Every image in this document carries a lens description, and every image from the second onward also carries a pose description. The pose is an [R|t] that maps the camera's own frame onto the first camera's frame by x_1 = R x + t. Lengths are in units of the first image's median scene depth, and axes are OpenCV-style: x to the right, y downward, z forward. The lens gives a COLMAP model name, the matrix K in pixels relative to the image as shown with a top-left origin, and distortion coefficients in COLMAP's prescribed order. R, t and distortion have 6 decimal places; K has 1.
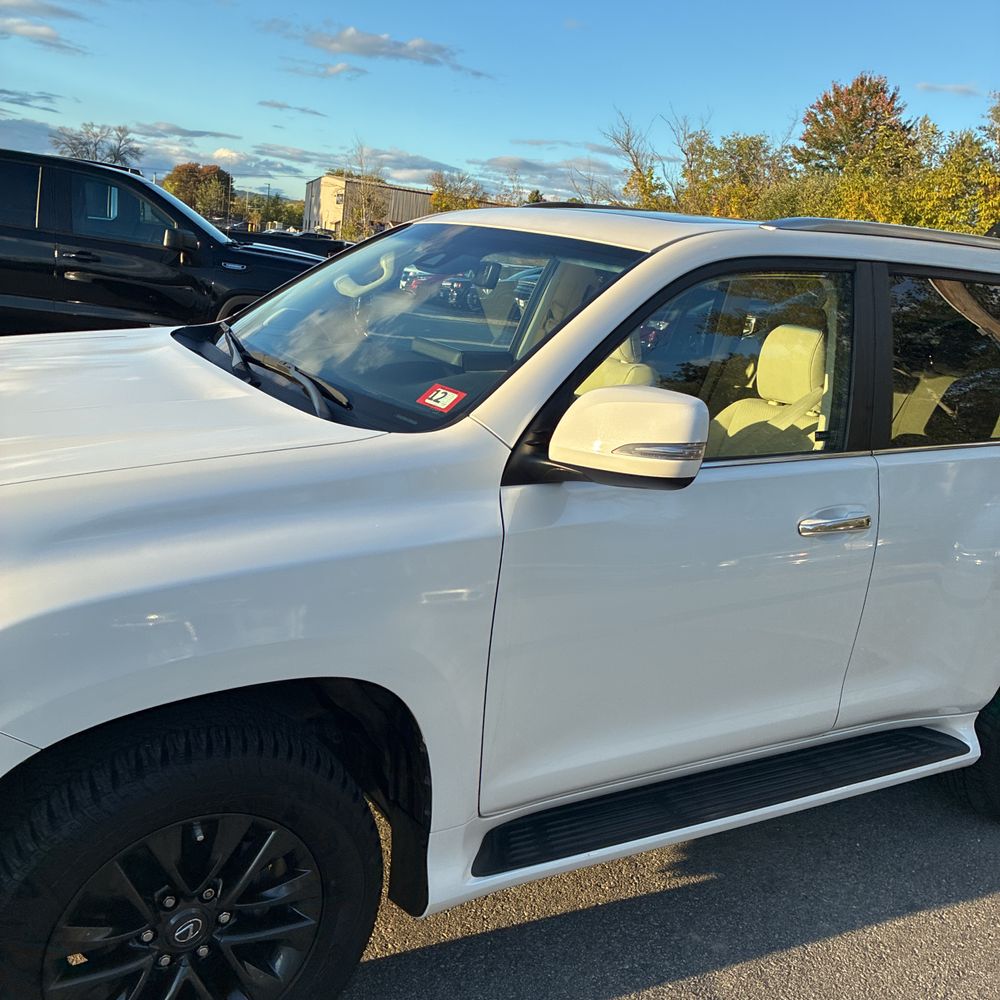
lens RADIAL K [[1006.3, 0, 491.1], [0, 1006.3, 490.8], [0, 0, 1]] dist [0.015294, 0.000000]
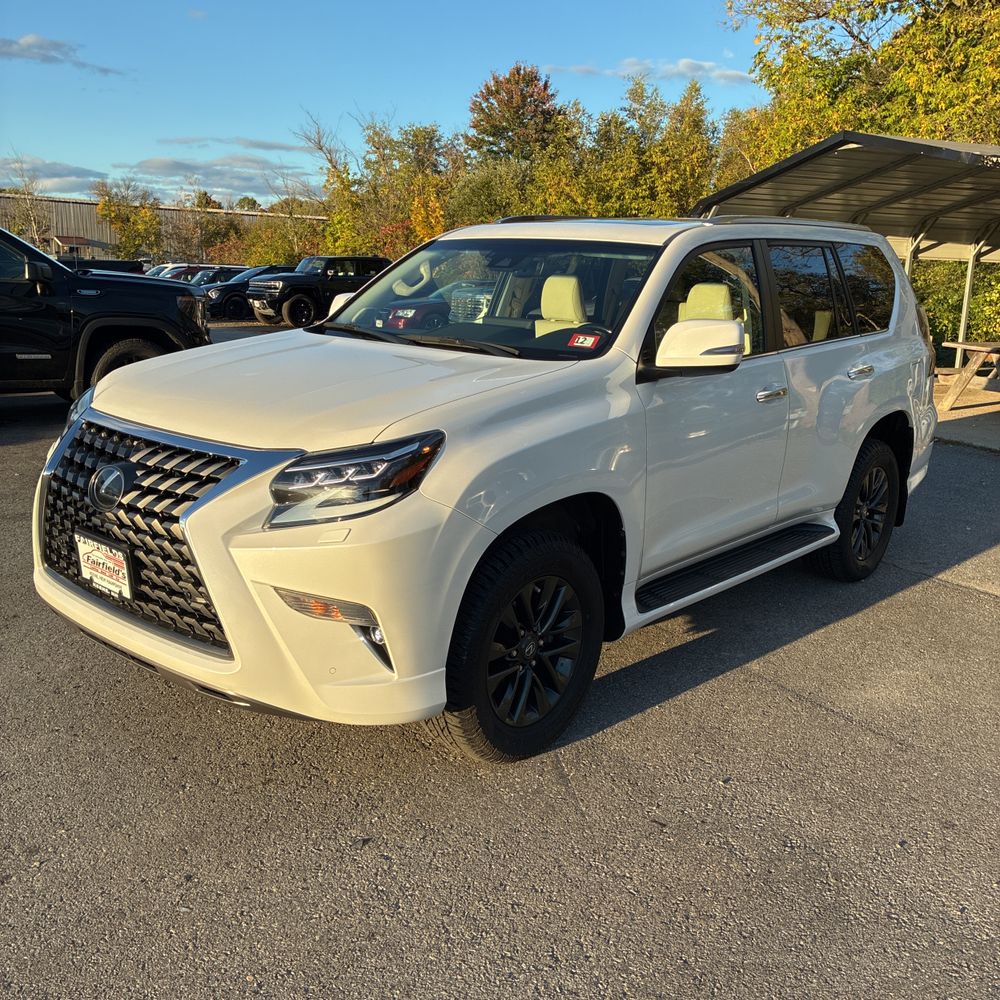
lens RADIAL K [[1006.3, 0, 494.9], [0, 1006.3, 495.5], [0, 0, 1]] dist [0.015294, 0.000000]
pose [[0.948328, -0.155092, 0.276803, -0.184552], [0.152032, 0.987837, 0.032622, 0.023095], [-0.278496, 0.011146, 0.960373, -0.156783]]
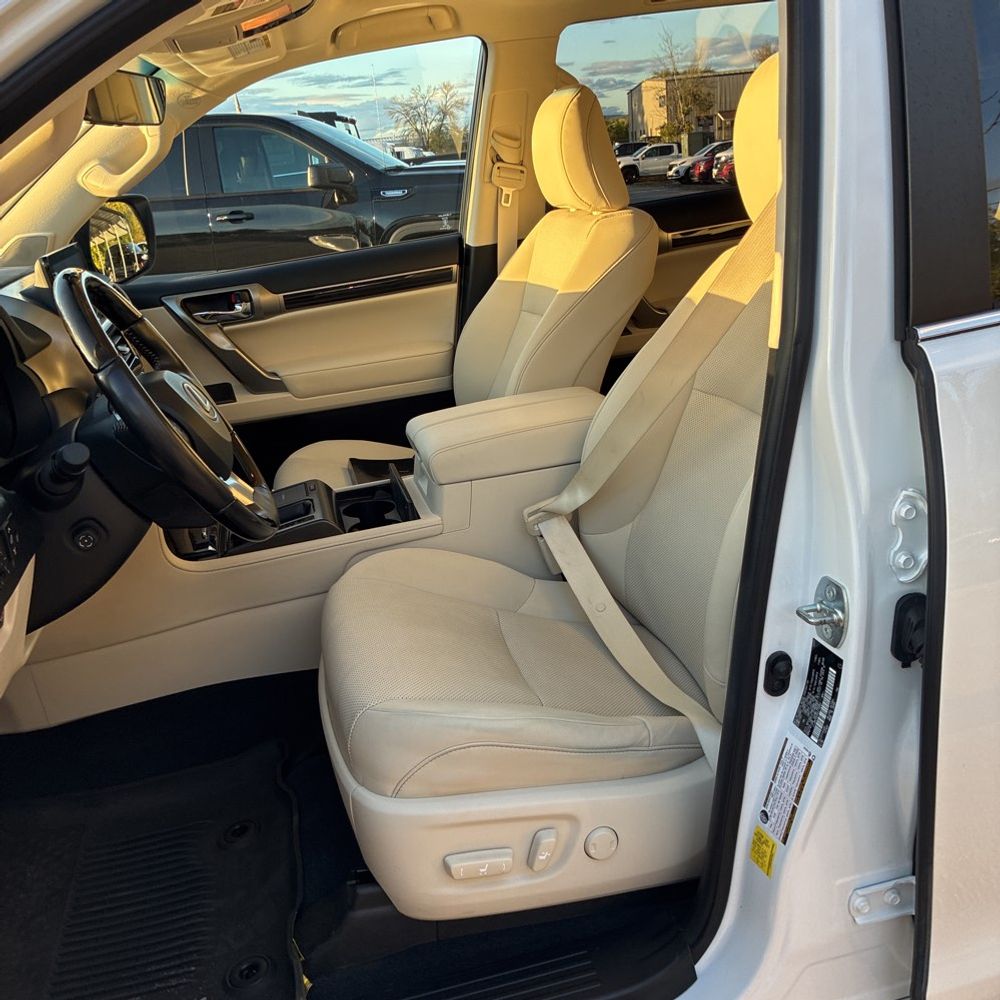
lens RADIAL K [[1006.3, 0, 489.0], [0, 1006.3, 484.8], [0, 0, 1]] dist [0.015294, 0.000000]
pose [[0.926171, -0.104792, -0.362252, 0.115835], [0.132710, 0.989737, 0.052991, -0.008630], [0.352982, -0.097153, 0.930573, 0.203097]]
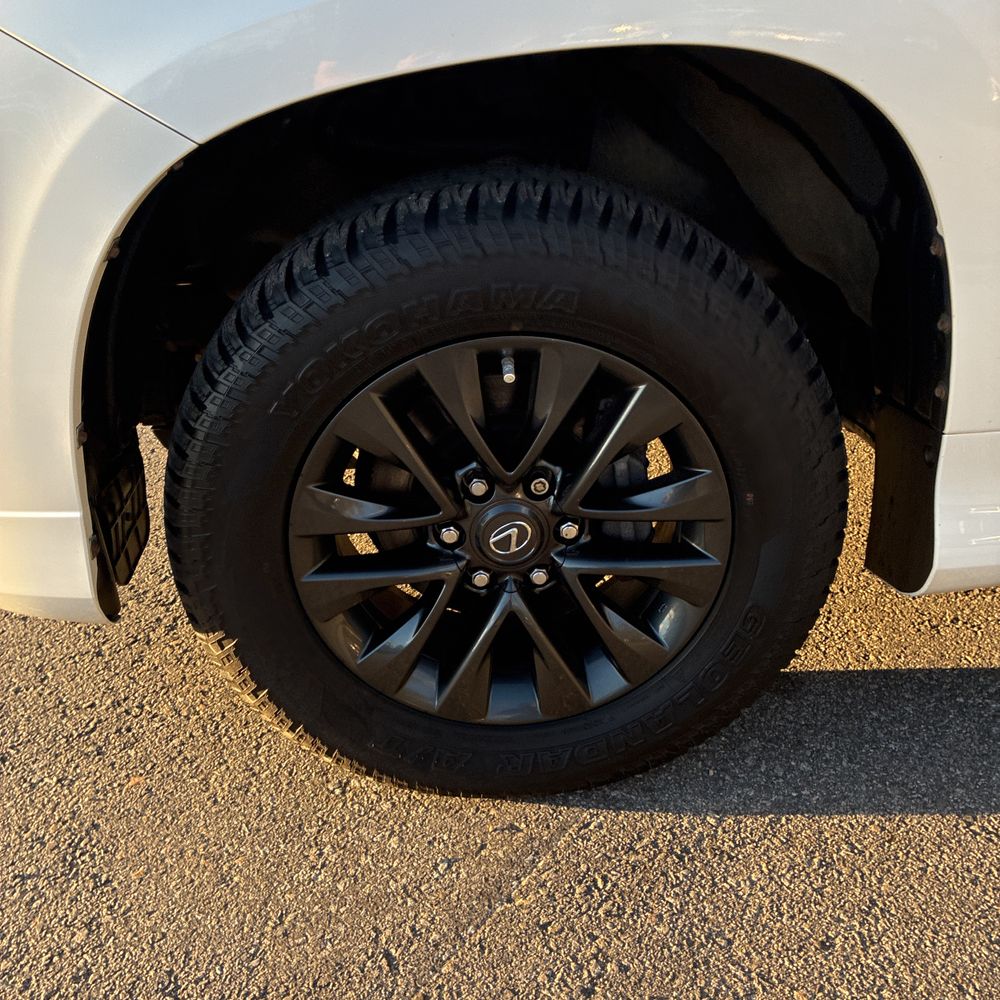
lens RADIAL K [[1006.3, 0, 491.9], [0, 1006.3, 504.6], [0, 0, 1]] dist [0.015294, 0.000000]
pose [[0.864792, 0.081720, -0.495436, -0.000083], [0.024842, 0.978497, 0.204760, 0.065423], [0.501516, -0.189383, 0.844166, 0.107133]]
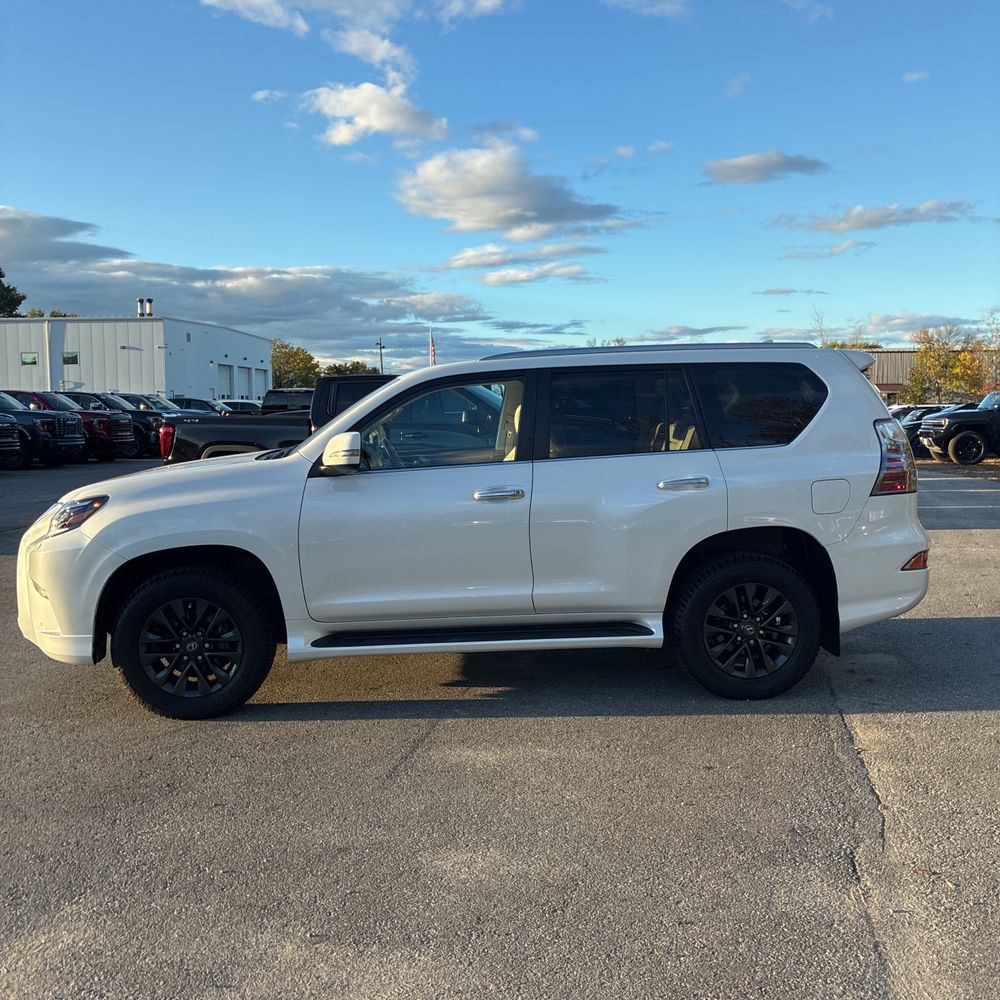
lens RADIAL K [[1006.3, 0, 510.4], [0, 1006.3, 496.1], [0, 0, 1]] dist [0.015294, 0.000000]
pose [[0.885951, -0.091856, -0.454590, 0.390850], [0.013220, 0.984793, -0.173226, 0.118273], [0.463590, 0.147461, 0.873693, -0.231333]]
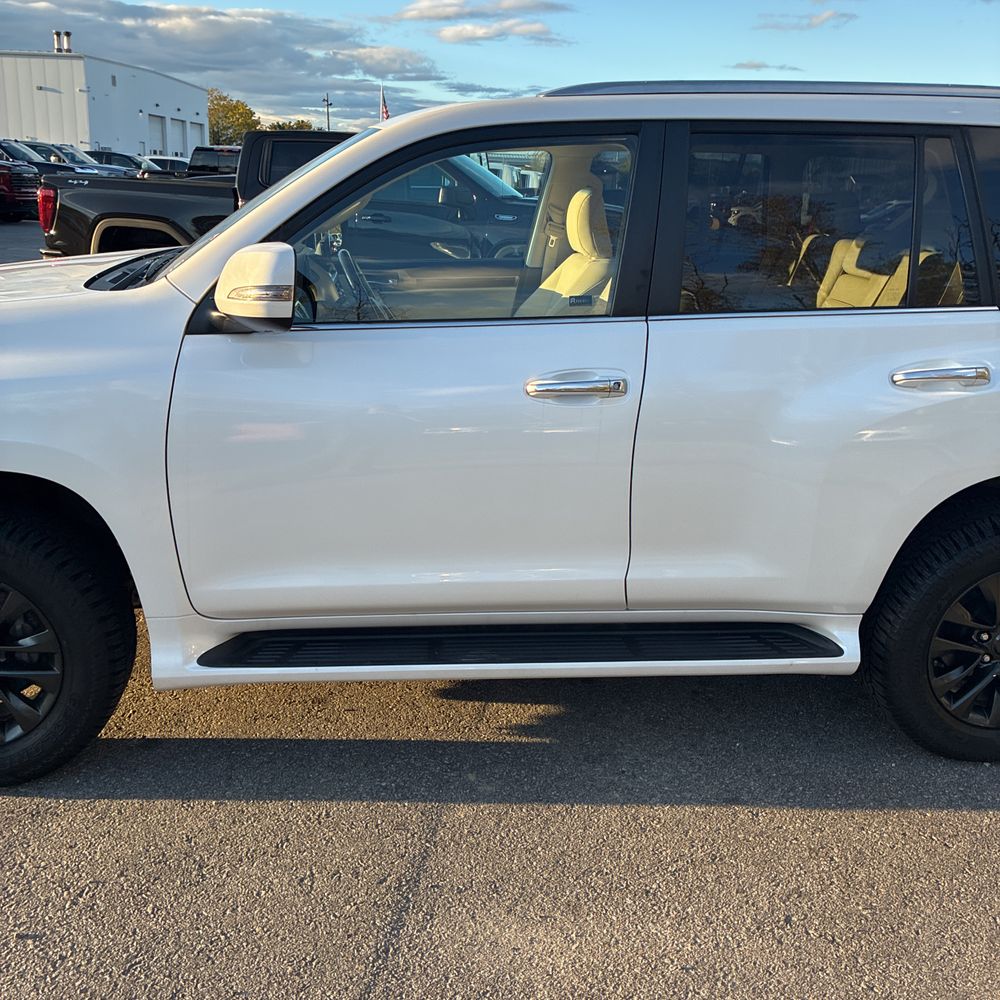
lens RADIAL K [[1006.3, 0, 490.5], [0, 1006.3, 495.9], [0, 0, 1]] dist [0.015294, 0.000000]
pose [[0.902828, 0.041358, -0.428008, 0.212654], [-0.026301, 0.998811, 0.041035, 0.031739], [0.429197, -0.025790, 0.902843, 0.016515]]
